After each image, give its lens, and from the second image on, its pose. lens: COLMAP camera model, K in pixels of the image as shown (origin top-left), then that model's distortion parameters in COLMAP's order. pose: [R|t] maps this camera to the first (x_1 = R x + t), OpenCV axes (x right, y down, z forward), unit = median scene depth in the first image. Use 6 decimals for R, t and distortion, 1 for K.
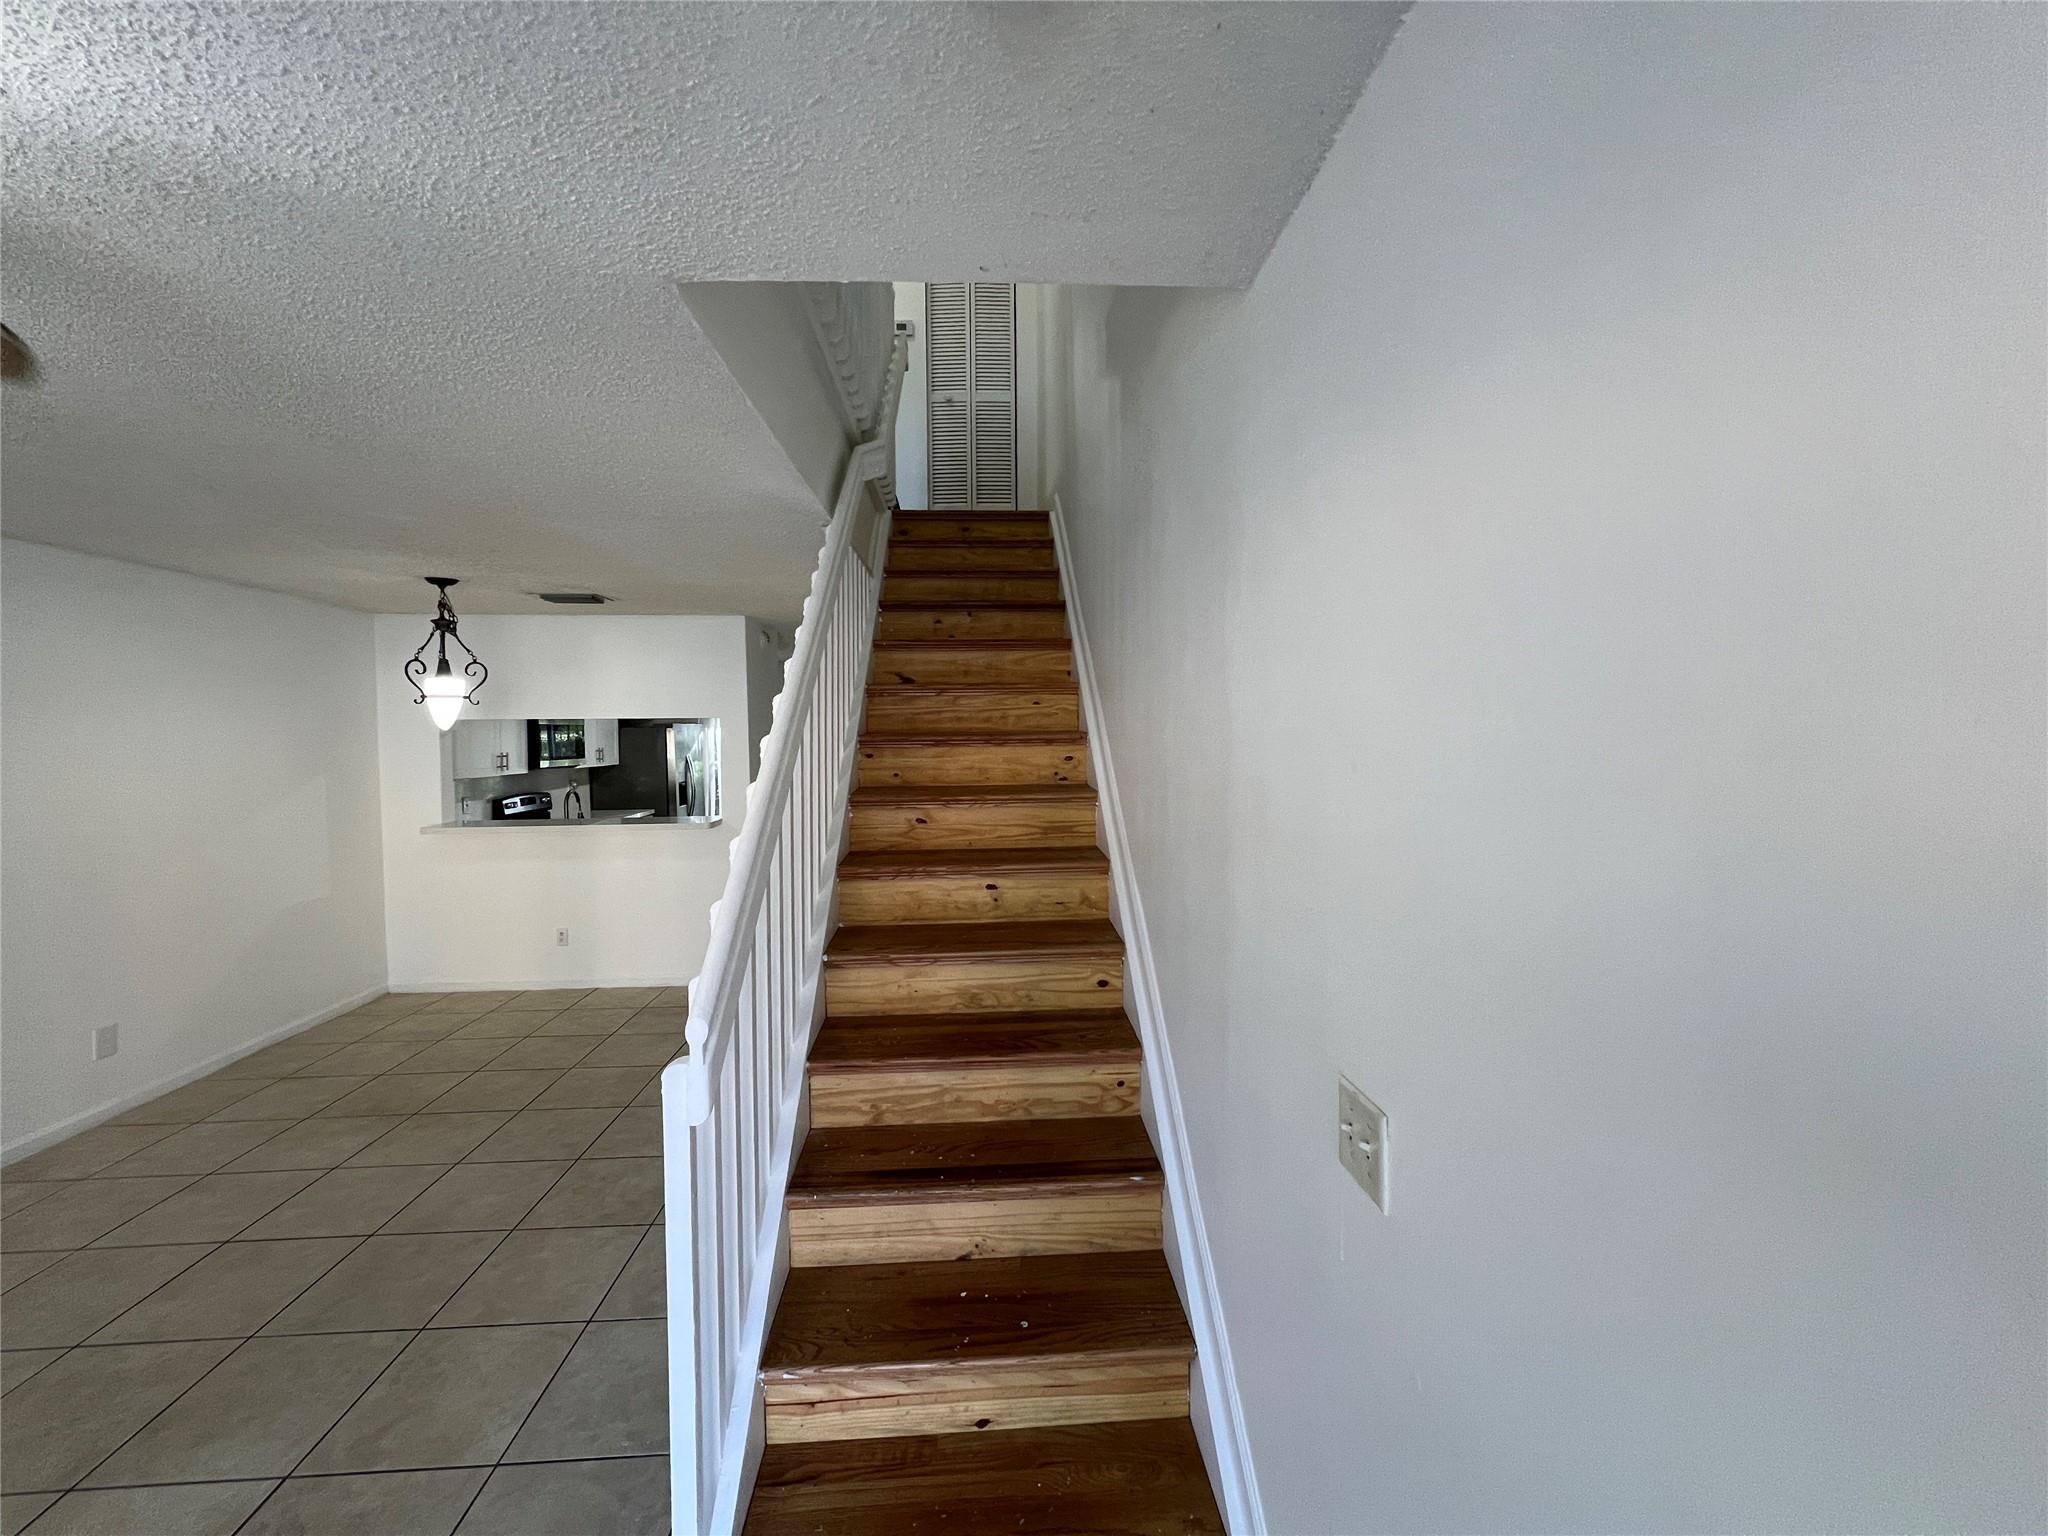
lens RADIAL K [[817.2, 0, 1022.8], [0, 817.2, 759.3], [0, 0, 1]] dist [-0.001807, 0.000460]
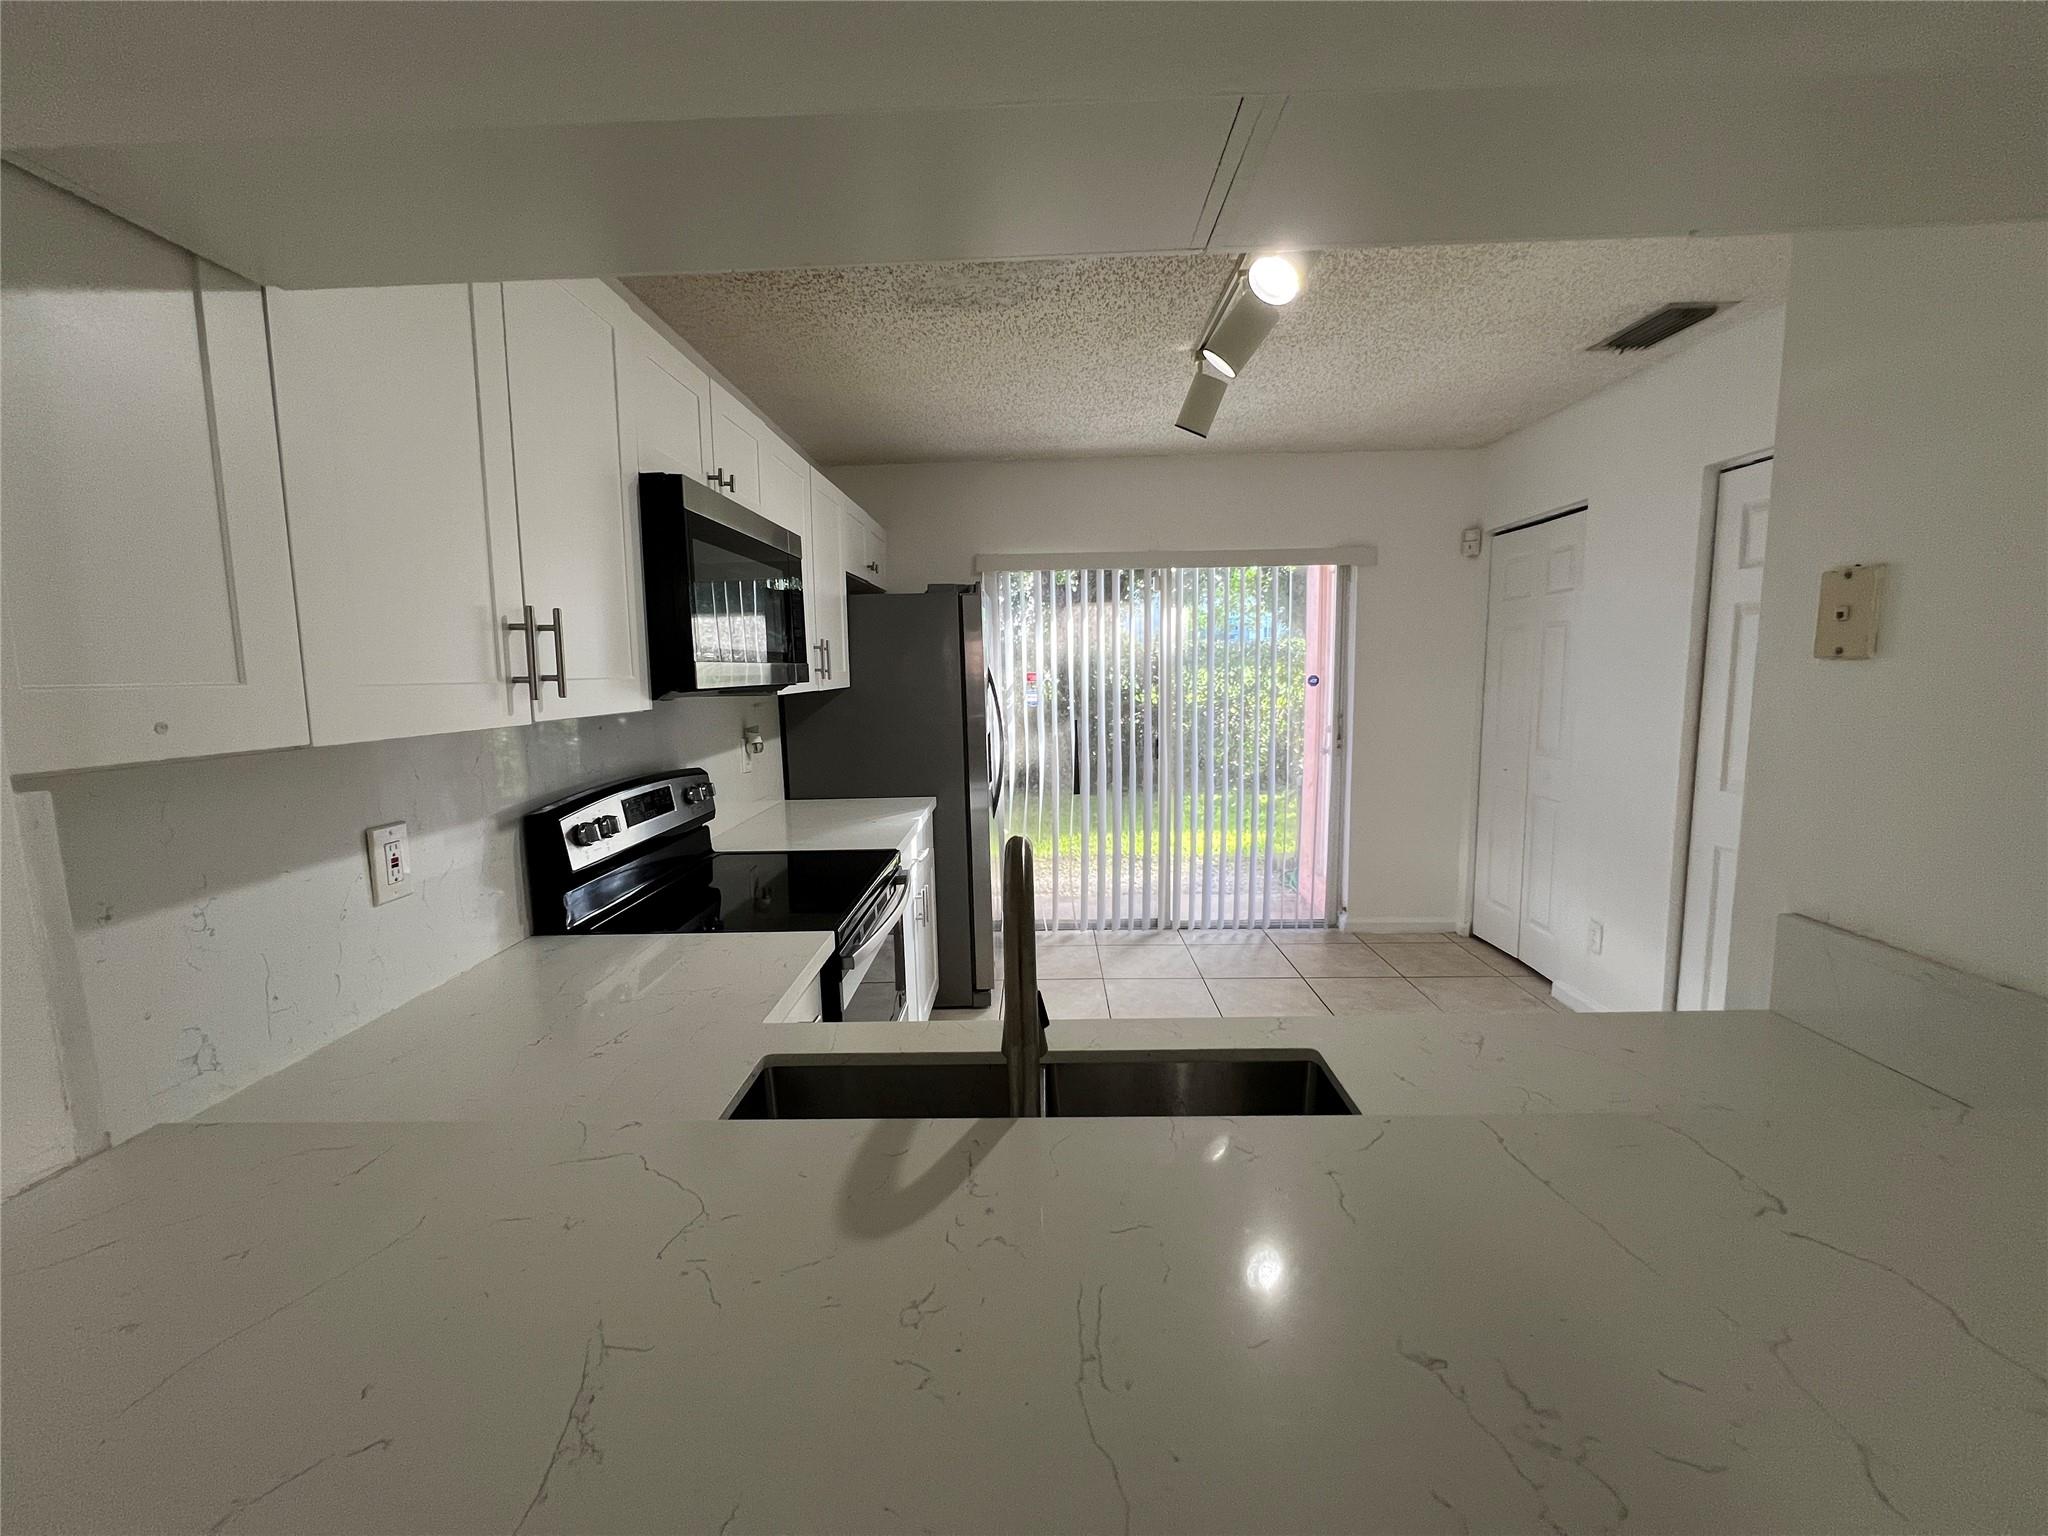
lens RADIAL K [[817.2, 0, 1024.5], [0, 817.2, 763.6], [0, 0, 1]] dist [-0.001807, 0.000460]
pose [[0.996113, 0.000794, -0.088086, -0.853135], [0.006732, 0.996349, 0.085107, 0.022586], [0.087832, -0.085370, 0.992470, 1.381059]]
